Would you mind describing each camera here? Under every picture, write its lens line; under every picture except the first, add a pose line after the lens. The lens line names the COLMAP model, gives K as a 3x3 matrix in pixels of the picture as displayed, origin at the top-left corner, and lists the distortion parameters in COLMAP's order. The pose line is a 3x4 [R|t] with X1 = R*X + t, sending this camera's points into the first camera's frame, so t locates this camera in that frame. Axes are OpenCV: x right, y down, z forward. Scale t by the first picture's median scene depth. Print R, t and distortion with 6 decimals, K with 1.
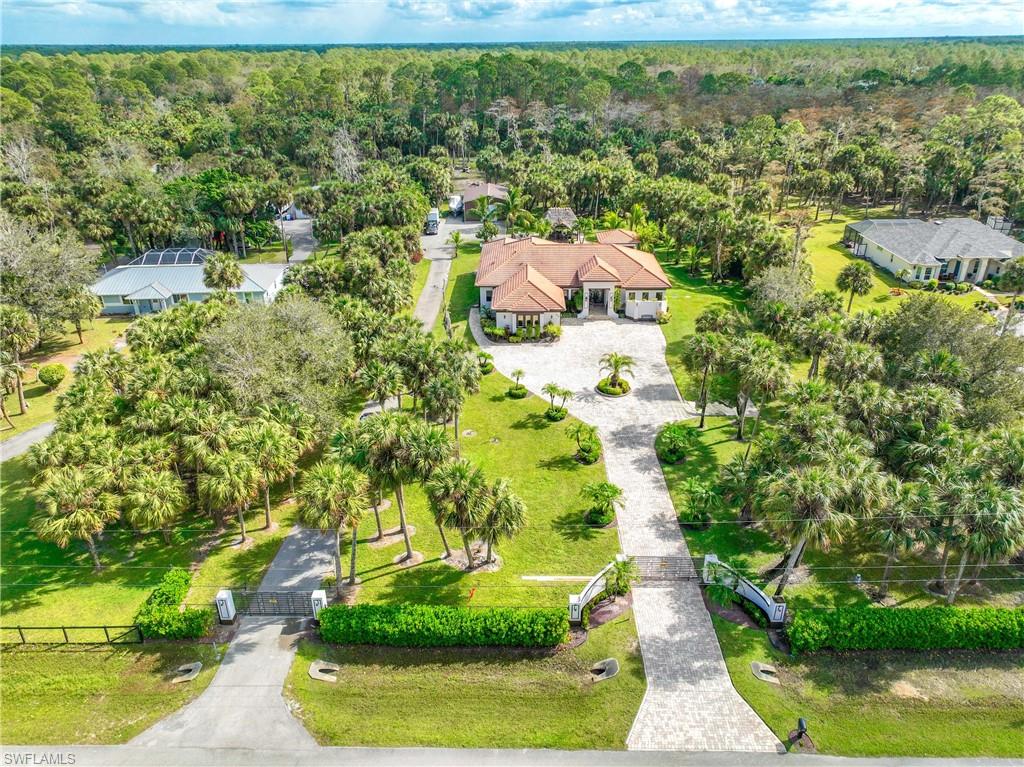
lens RADIAL K [[721.1, 0, 512.0], [0, 721.1, 383.5], [0, 0, 1]] dist [0.006102, 0.010989]
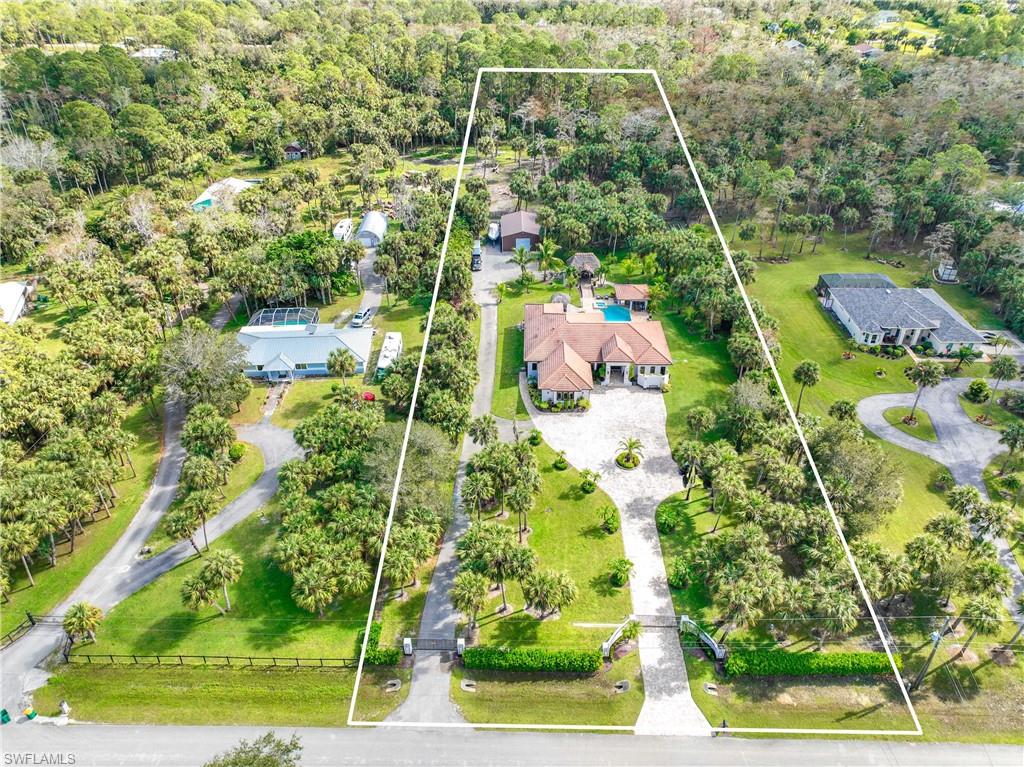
lens RADIAL K [[721.1, 0, 512.0], [0, 721.1, 383.5], [0, 0, 1]] dist [0.006102, 0.010989]
pose [[0.999963, 0.003392, -0.007859, -0.116367], [-0.002251, 0.990019, 0.140916, -0.517503], [0.008259, -0.140894, 0.989990, -0.587097]]
